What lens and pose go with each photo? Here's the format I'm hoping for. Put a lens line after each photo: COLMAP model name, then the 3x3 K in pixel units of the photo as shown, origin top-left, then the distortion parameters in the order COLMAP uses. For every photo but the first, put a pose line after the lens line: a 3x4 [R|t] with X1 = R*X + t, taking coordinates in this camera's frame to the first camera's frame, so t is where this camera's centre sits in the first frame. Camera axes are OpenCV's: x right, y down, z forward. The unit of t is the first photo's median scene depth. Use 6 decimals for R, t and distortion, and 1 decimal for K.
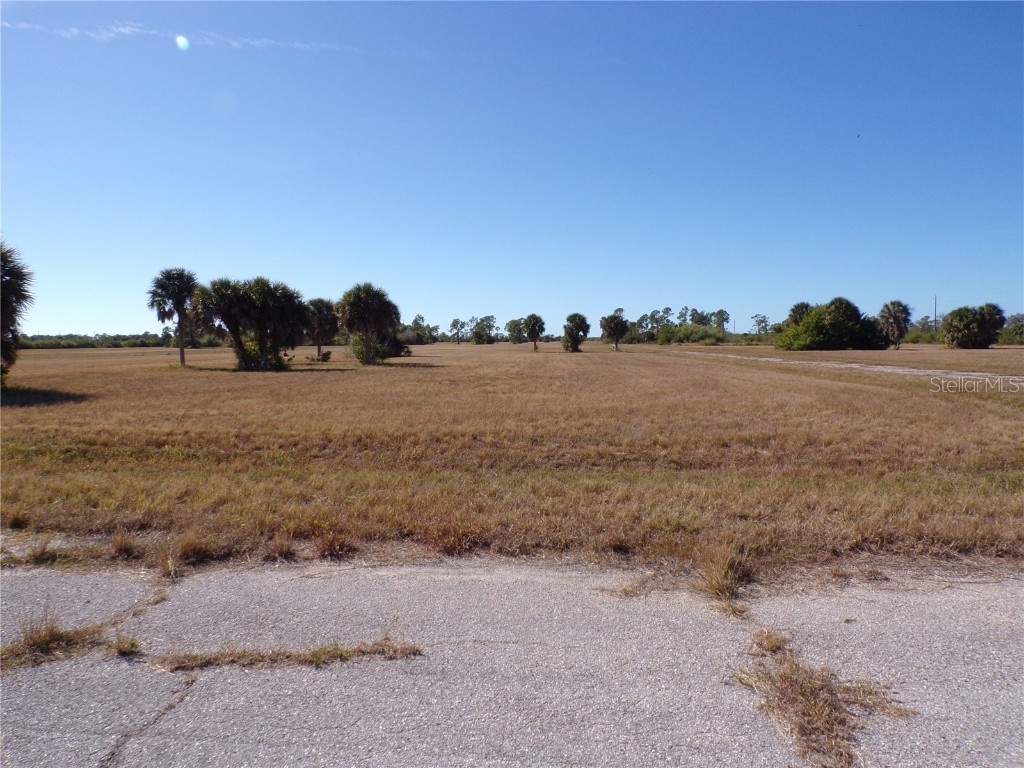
lens RADIAL K [[693.9, 0, 510.0], [0, 693.9, 388.2], [0, 0, 1]] dist [-0.031437, 0.041385]
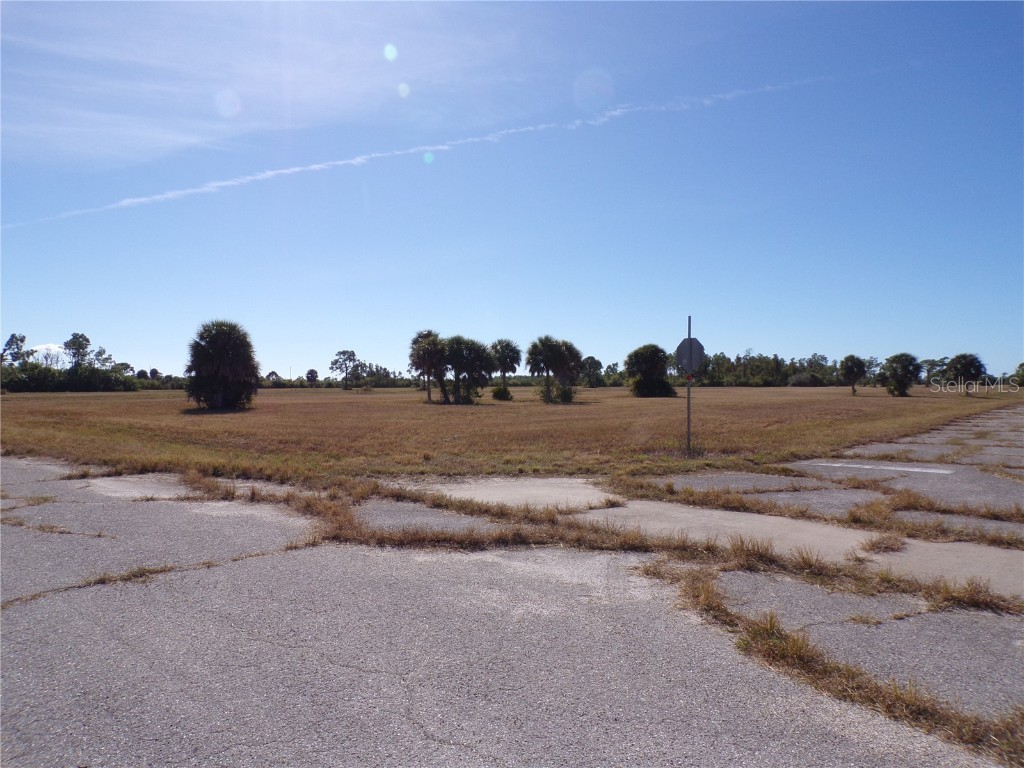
lens RADIAL K [[693.9, 0, 510.0], [0, 693.9, 388.2], [0, 0, 1]] dist [-0.031437, 0.041385]
pose [[0.811474, 0.010036, -0.584303, 0.219151], [-0.044302, 0.998032, -0.044385, -0.000617], [0.582707, 0.061903, 0.810321, -0.017220]]
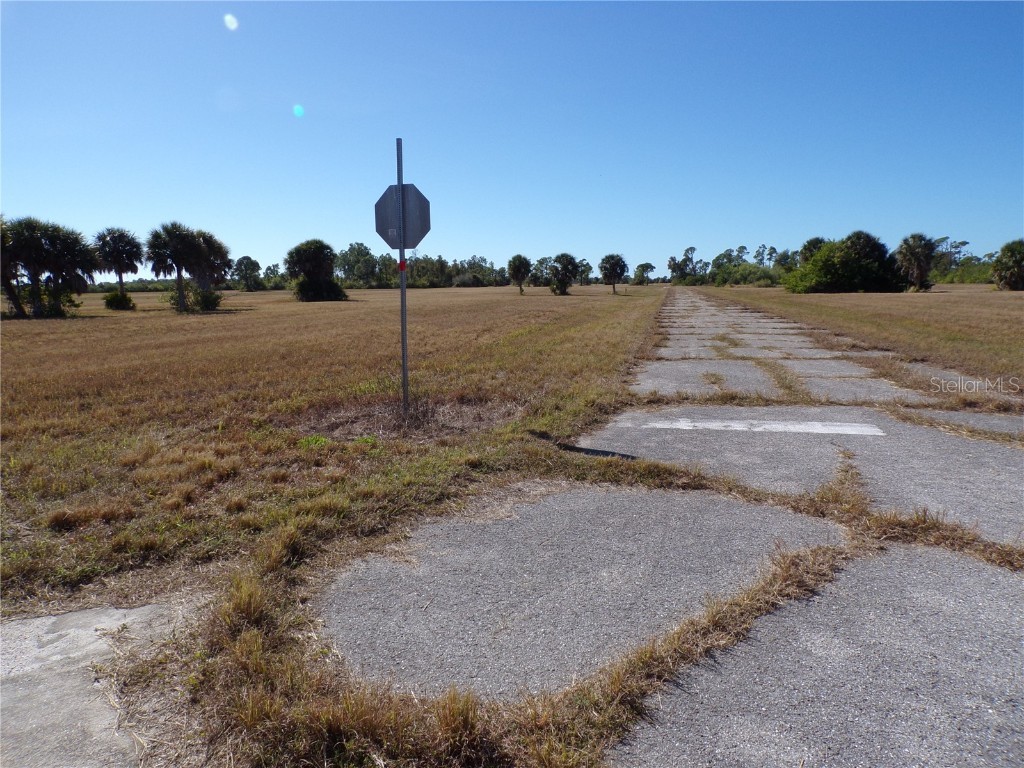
lens RADIAL K [[693.9, 0, 510.0], [0, 693.9, 388.2], [0, 0, 1]] dist [-0.031437, 0.041385]
pose [[0.988324, 0.017812, -0.151324, 0.179594], [-0.005232, 0.996525, 0.083125, -0.004985], [0.152279, -0.081363, 0.984983, 0.067359]]
